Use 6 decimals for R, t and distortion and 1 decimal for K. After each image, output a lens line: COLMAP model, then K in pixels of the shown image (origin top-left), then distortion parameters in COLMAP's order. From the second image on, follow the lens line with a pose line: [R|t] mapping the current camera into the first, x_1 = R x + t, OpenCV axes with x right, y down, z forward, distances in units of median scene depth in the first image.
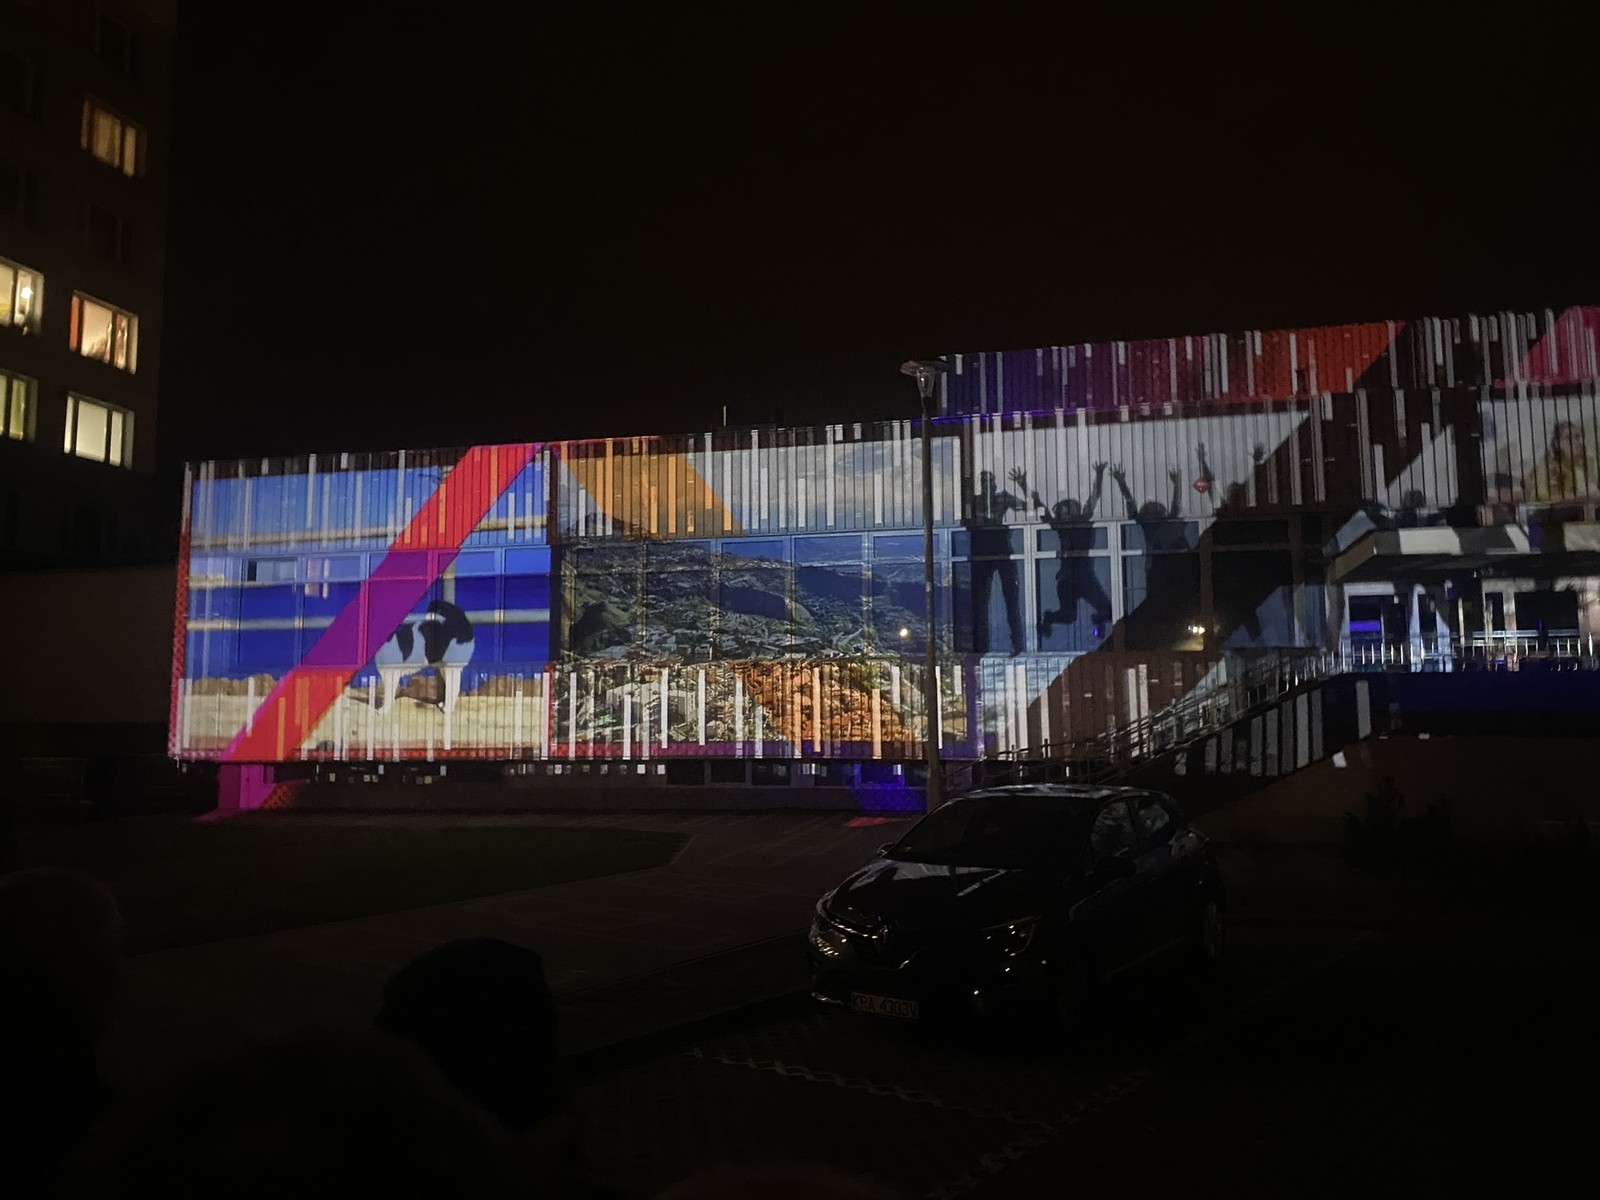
lens RADIAL K [[1204.0, 0, 806.4], [0, 1204.0, 598.5], [0, 0, 1]] dist [0.037723, -0.003866]
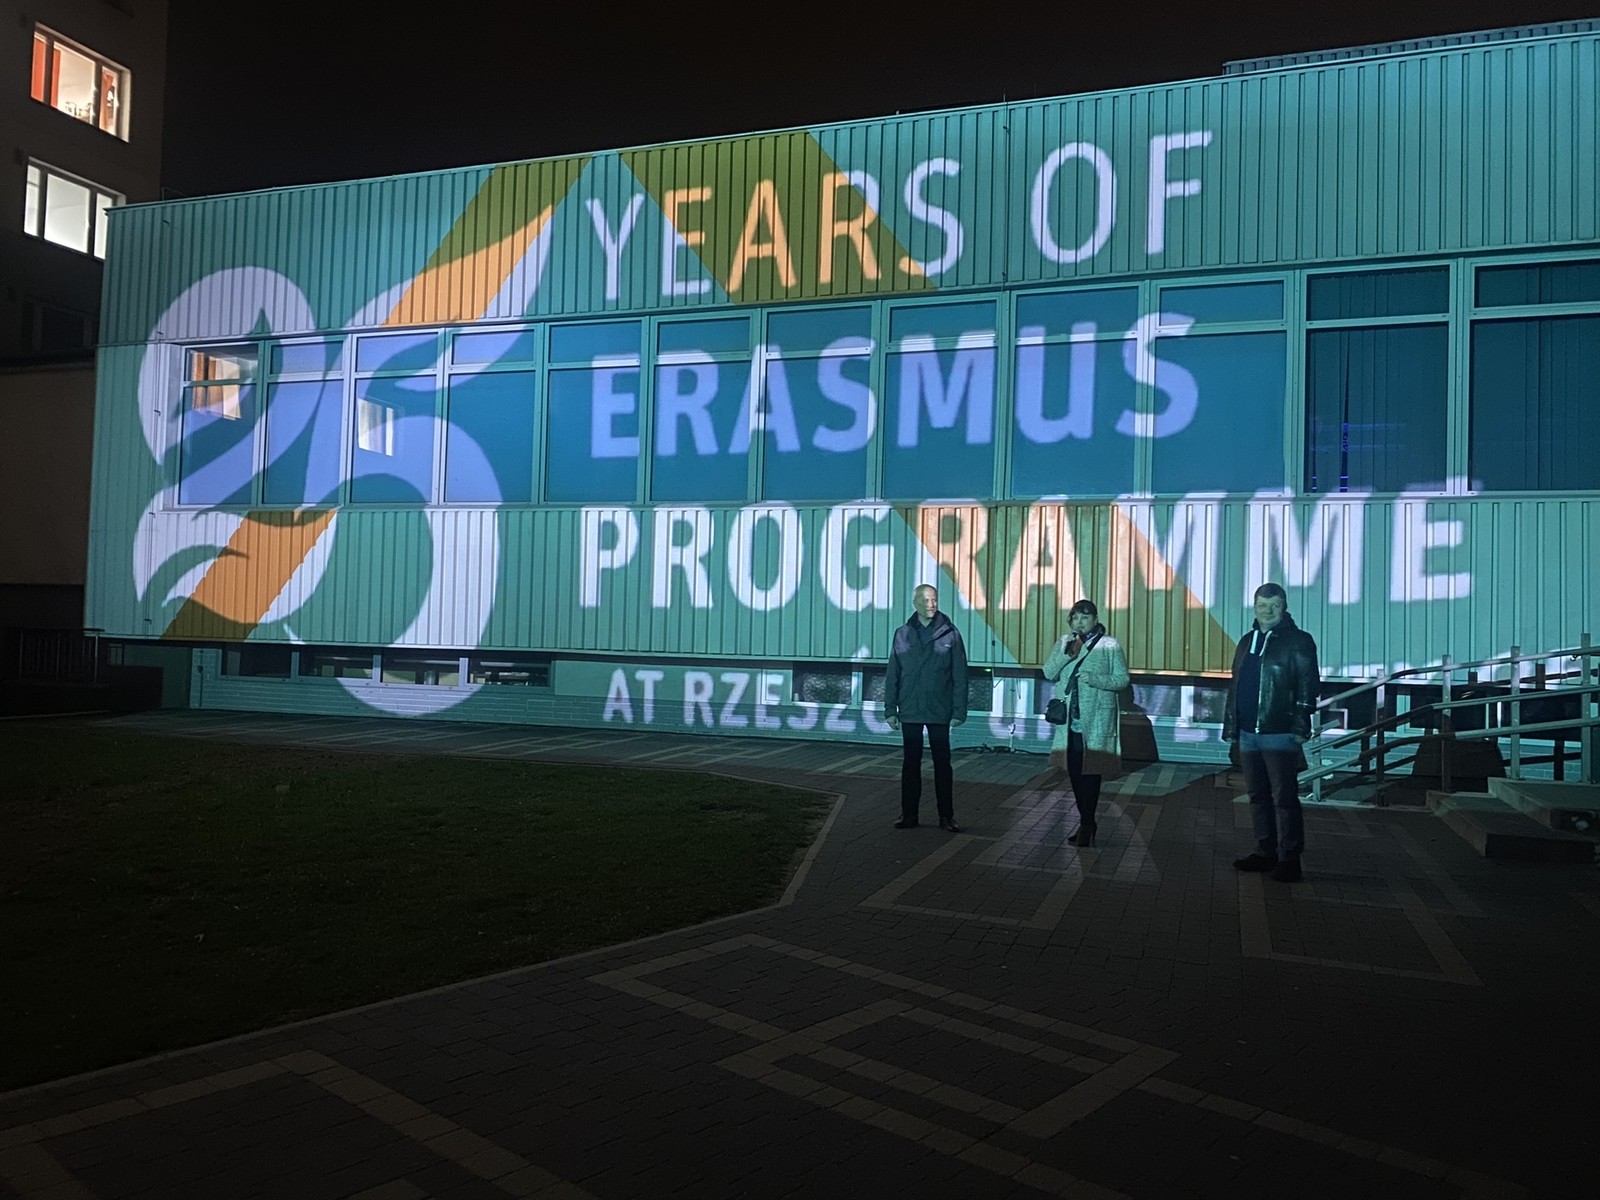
lens RADIAL K [[1204.0, 0, 806.4], [0, 1204.0, 598.5], [0, 0, 1]] dist [0.037723, -0.003866]
pose [[0.993181, 0.030697, -0.112471, -0.028434], [-0.023028, 0.997361, 0.068860, 0.041468], [0.114288, -0.065800, 0.991266, 0.274276]]
